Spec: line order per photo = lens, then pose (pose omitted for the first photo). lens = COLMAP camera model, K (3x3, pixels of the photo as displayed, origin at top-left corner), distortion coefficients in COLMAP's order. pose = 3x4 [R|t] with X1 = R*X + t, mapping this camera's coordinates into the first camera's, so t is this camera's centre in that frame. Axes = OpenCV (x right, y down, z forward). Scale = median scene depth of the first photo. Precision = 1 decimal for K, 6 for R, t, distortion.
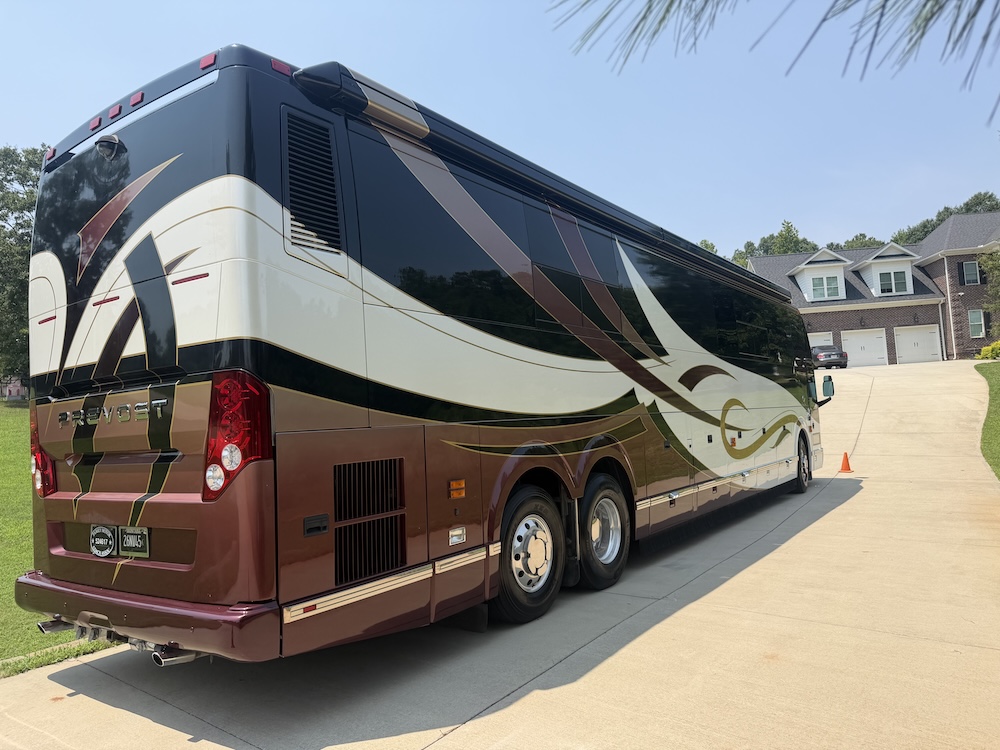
lens RADIAL K [[710.3, 0, 505.7], [0, 710.3, 382.0], [0, 0, 1]] dist [0.068118, -0.117090]
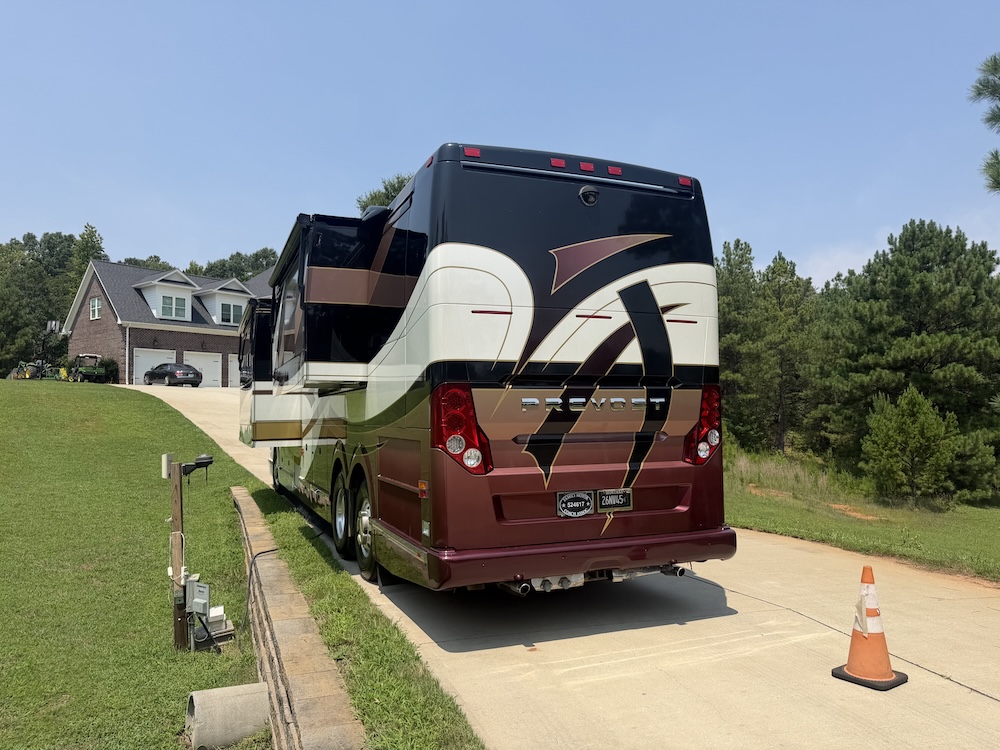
lens RADIAL K [[710.3, 0, 505.7], [0, 710.3, 382.0], [0, 0, 1]] dist [0.068118, -0.117090]
pose [[0.542746, 0.092044, 0.834838, -1.646465], [-0.069512, 0.995490, -0.064565, 0.095141], [-0.837015, -0.022989, 0.546696, 0.413485]]
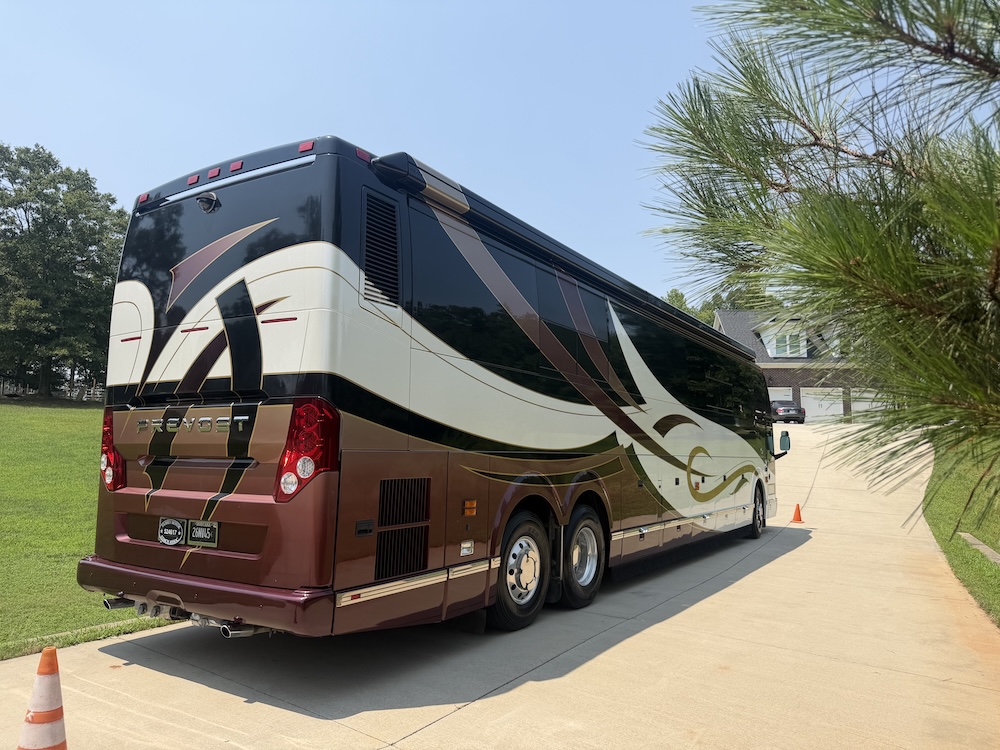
lens RADIAL K [[708.0, 0, 500.0], [0, 708.0, 375.0], [0, 0, 1]] dist [0.083057, -0.167763]
pose [[0.996434, 0.075263, 0.038147, -0.086243], [-0.073137, 0.995840, -0.054357, -0.009527], [-0.042079, 0.051373, 0.997793, -0.201641]]
